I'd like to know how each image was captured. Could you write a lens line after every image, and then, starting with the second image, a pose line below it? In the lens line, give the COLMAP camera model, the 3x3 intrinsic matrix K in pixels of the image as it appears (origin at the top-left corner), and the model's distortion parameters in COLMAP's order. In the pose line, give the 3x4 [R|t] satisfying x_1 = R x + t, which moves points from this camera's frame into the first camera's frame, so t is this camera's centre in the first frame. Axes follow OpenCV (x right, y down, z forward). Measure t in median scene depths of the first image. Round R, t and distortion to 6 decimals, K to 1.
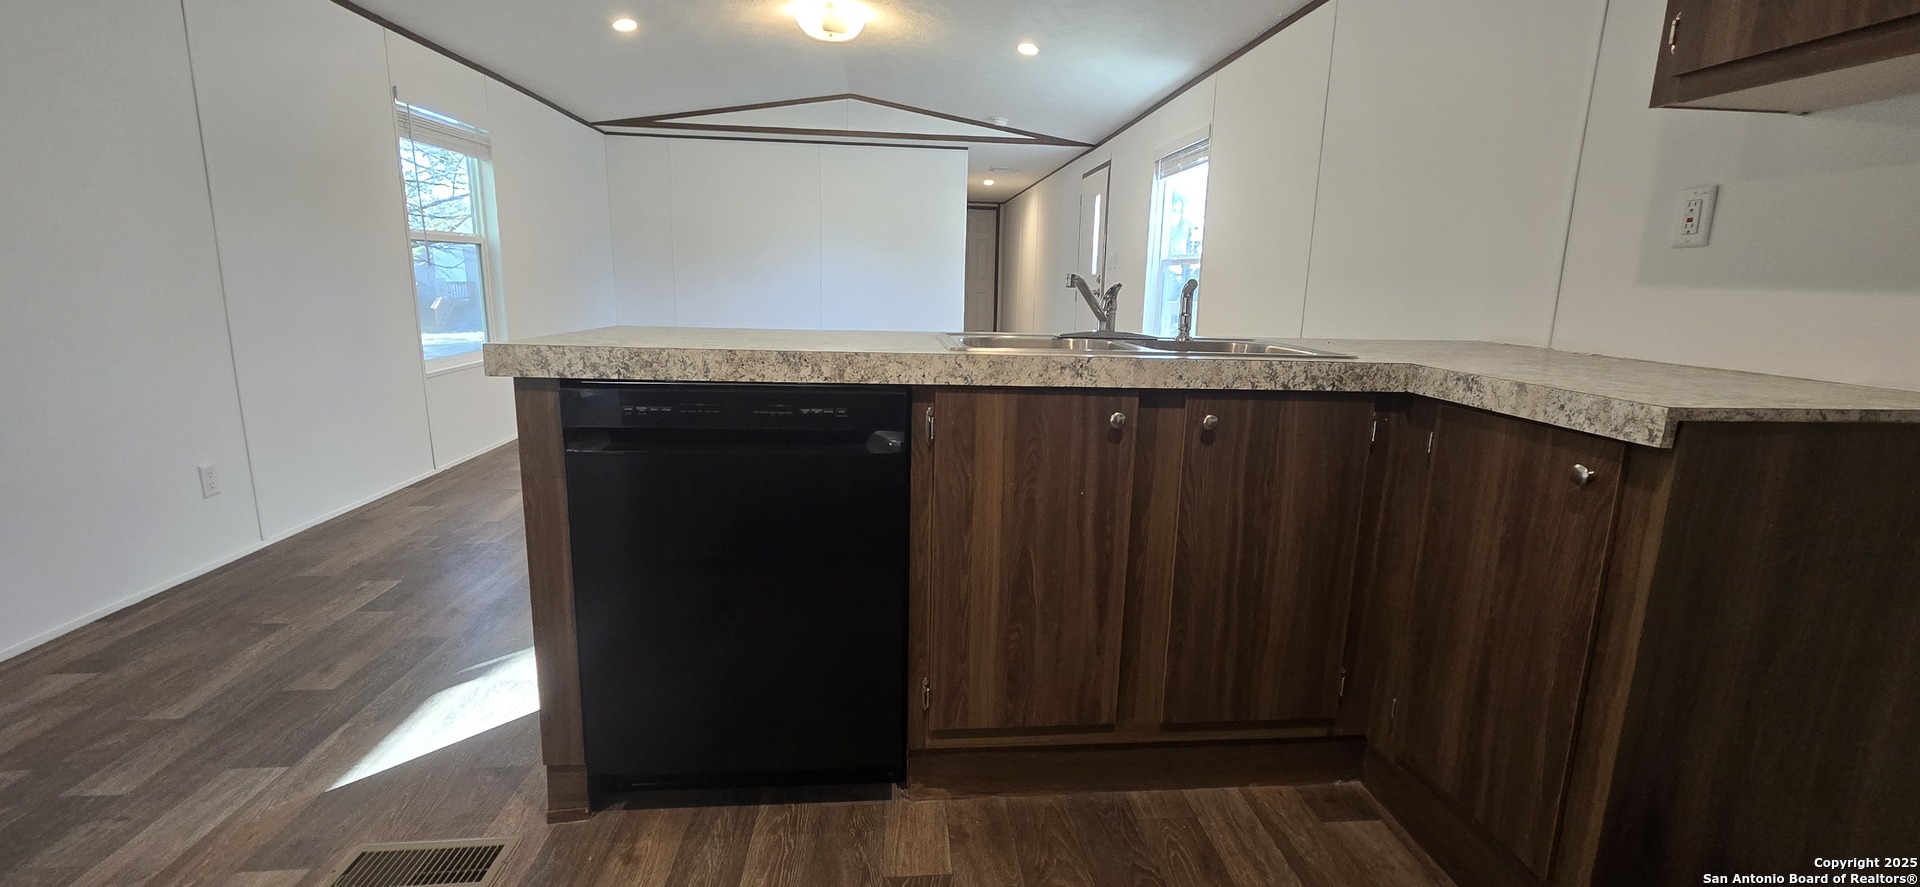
lens RADIAL K [[777.2, 0, 960.0], [0, 777.2, 443.5], [0, 0, 1]] dist [0.002094, 0.000194]
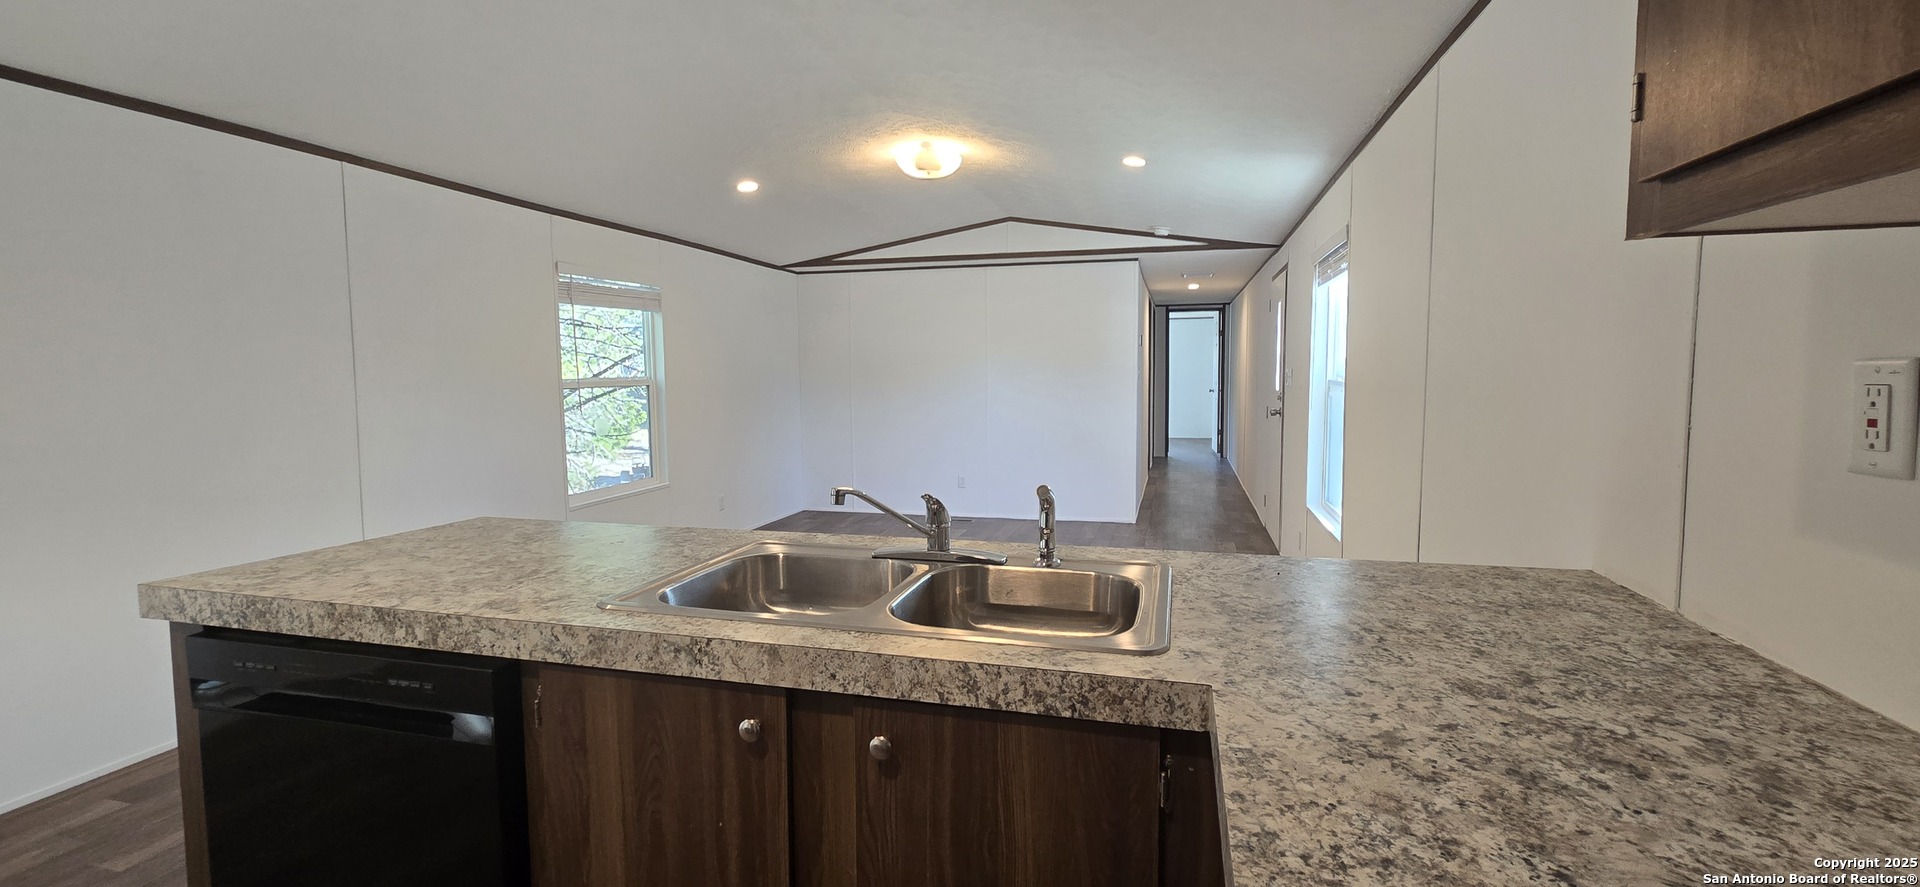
lens RADIAL K [[779.5, 0, 967.6], [0, 779.5, 443.8], [0, 0, 1]] dist [0.002382, 0.000246]
pose [[0.941666, 0.000925, -0.336549, 0.607642], [-0.041176, 0.992800, -0.112483, -0.209382], [0.334022, 0.119779, 0.934924, 0.373197]]
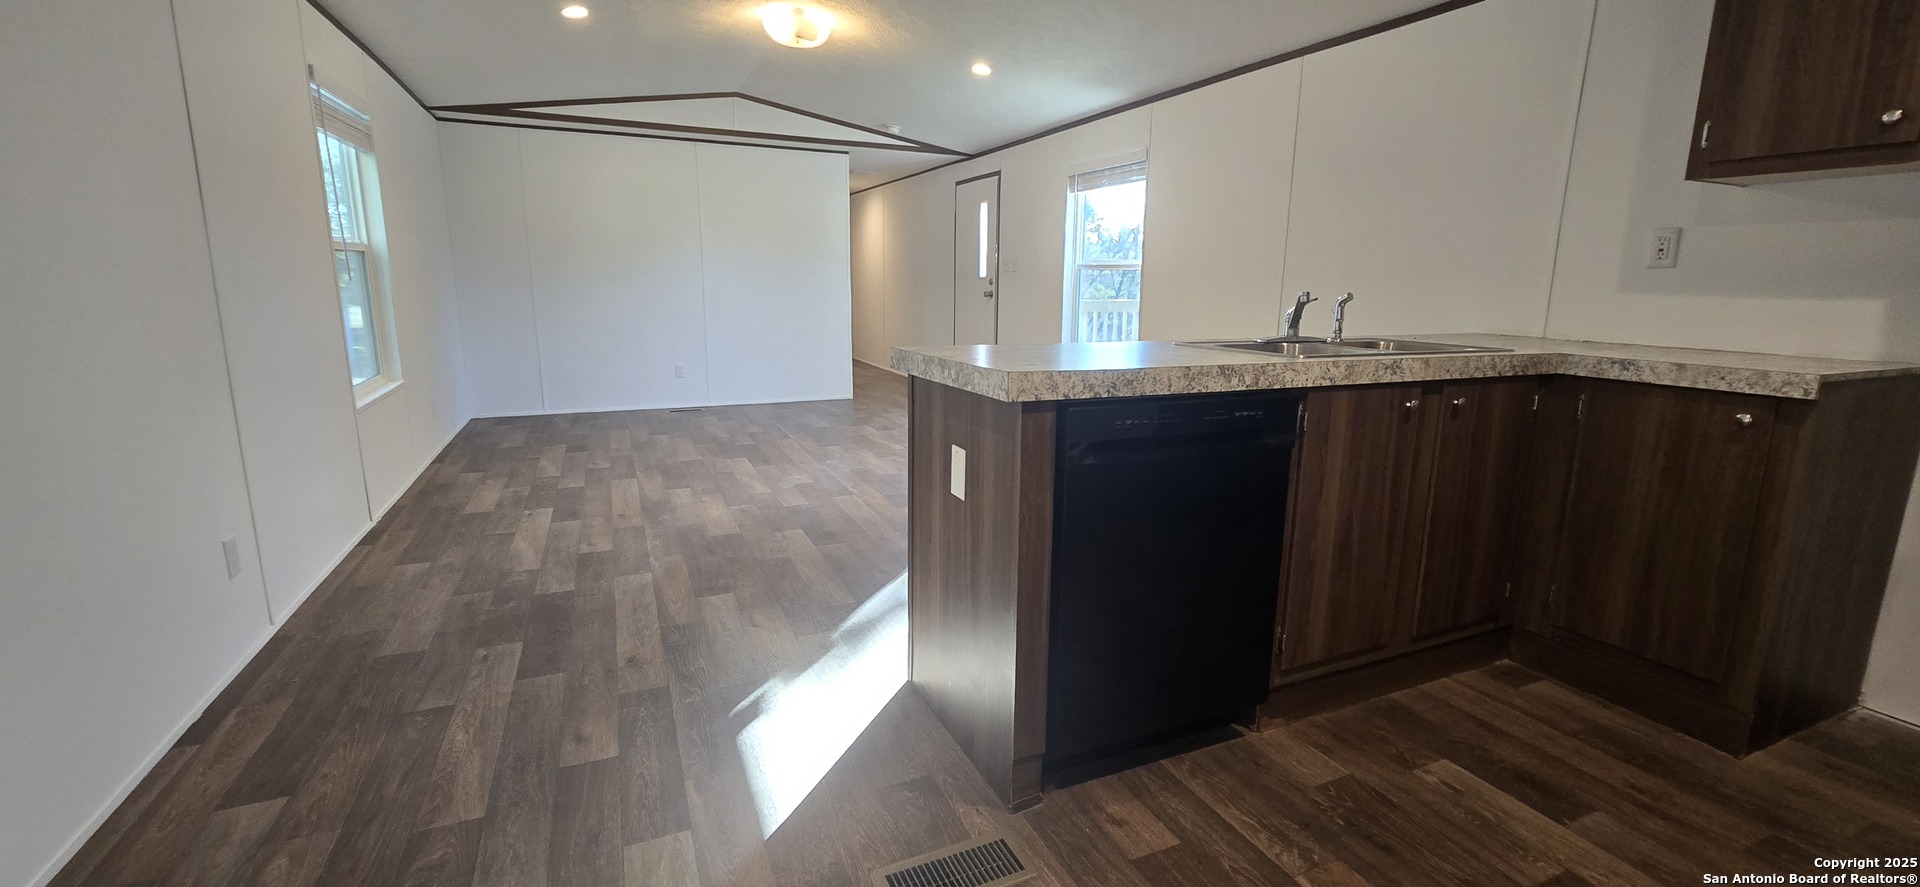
lens RADIAL K [[777.2, 0, 960.0], [0, 777.2, 443.5], [0, 0, 1]] dist [0.002094, 0.000194]
pose [[0.945846, -0.078516, 0.314978, -0.916210], [0.076892, 0.996884, 0.017600, -0.047650], [-0.315378, 0.007572, 0.948936, 0.000325]]
